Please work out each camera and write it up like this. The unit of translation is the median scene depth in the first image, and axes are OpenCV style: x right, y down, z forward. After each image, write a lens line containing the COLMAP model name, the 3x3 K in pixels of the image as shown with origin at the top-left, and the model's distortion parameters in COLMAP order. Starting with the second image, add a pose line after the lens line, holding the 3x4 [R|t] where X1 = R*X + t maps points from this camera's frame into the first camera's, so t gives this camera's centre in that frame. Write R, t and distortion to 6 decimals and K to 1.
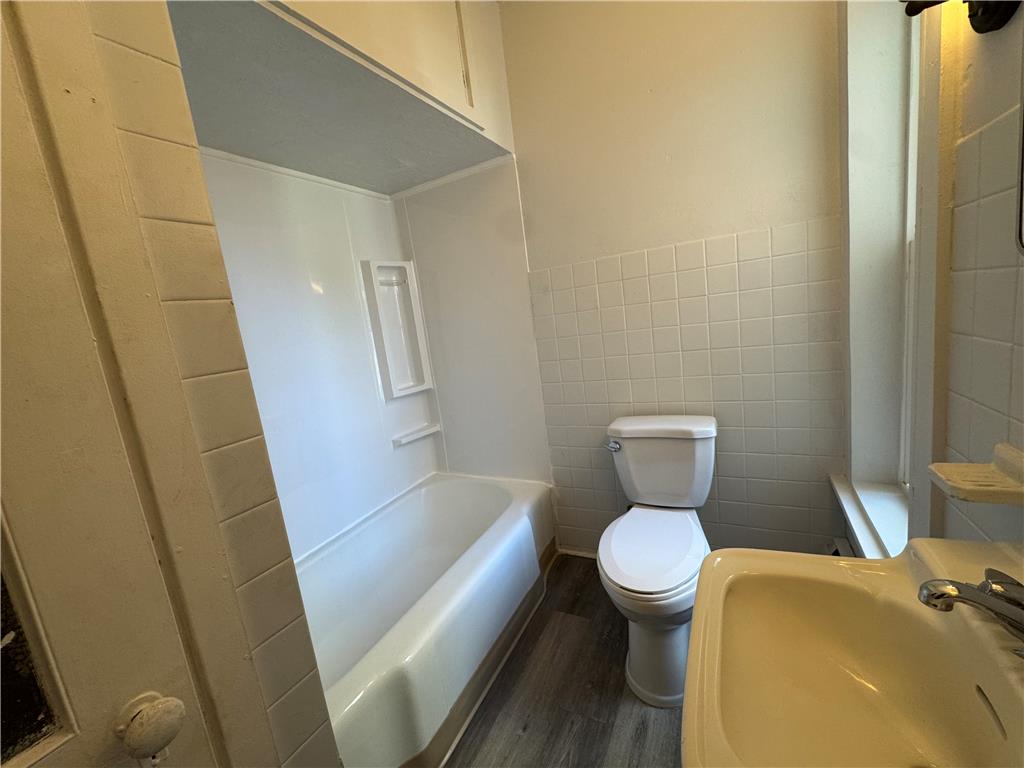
lens RADIAL K [[410.1, 0, 512.0], [0, 410.1, 384.0], [0, 0, 1]] dist [-0.001528, -0.000078]
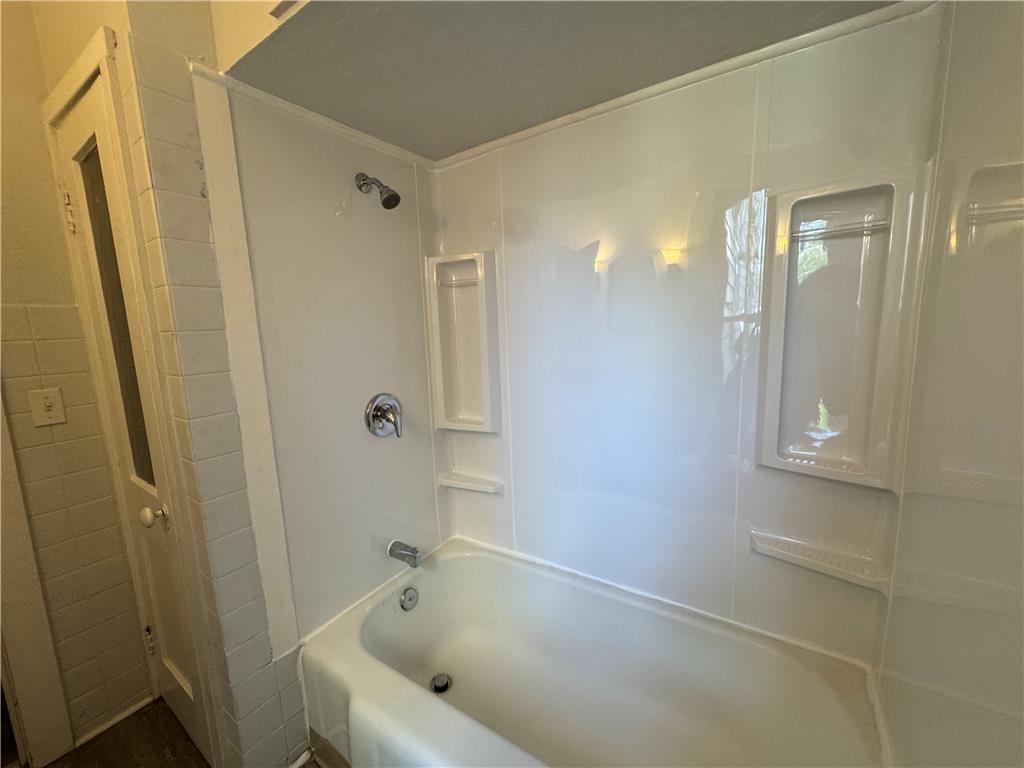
lens RADIAL K [[410.1, 0, 512.0], [0, 410.1, 384.0], [0, 0, 1]] dist [-0.001528, -0.000078]
pose [[-0.099238, 0.278996, -0.955151, 0.205234], [-0.107450, 0.951272, 0.289027, -0.176449], [0.989245, 0.131313, -0.064424, 0.682545]]
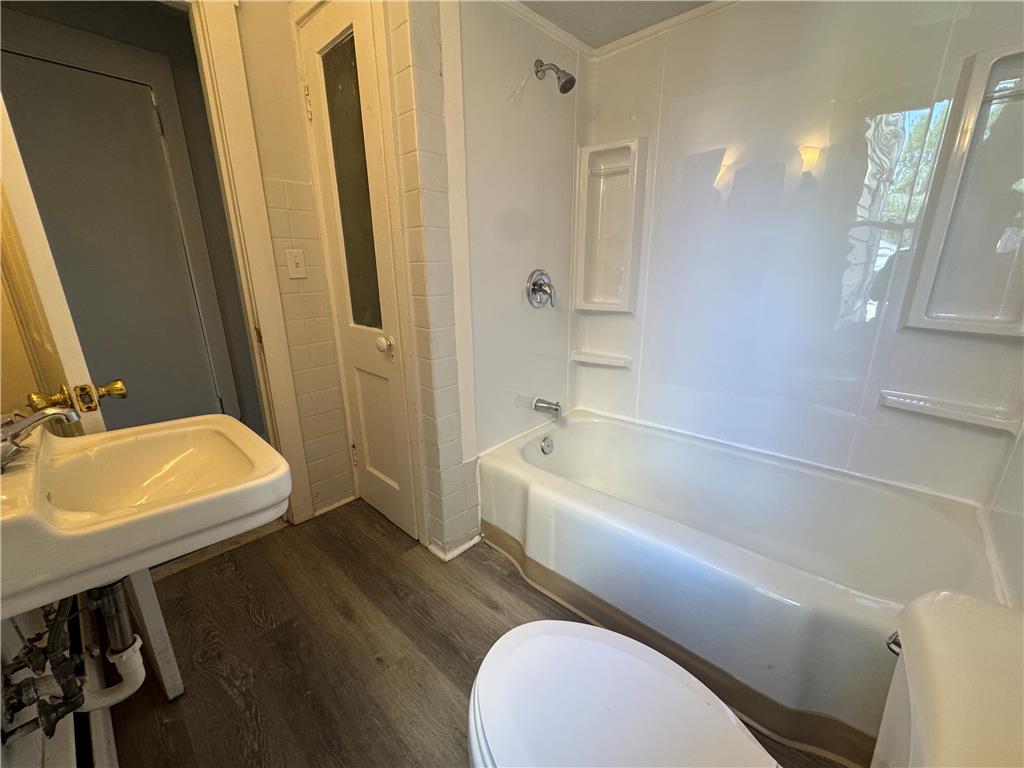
lens RADIAL K [[410.1, 0, 512.0], [0, 410.1, 384.0], [0, 0, 1]] dist [-0.001528, -0.000078]
pose [[-0.255606, 0.399249, -0.880492, 0.383234], [-0.109174, 0.893000, 0.436614, -0.083486], [0.960597, 0.207728, -0.184668, 0.568527]]
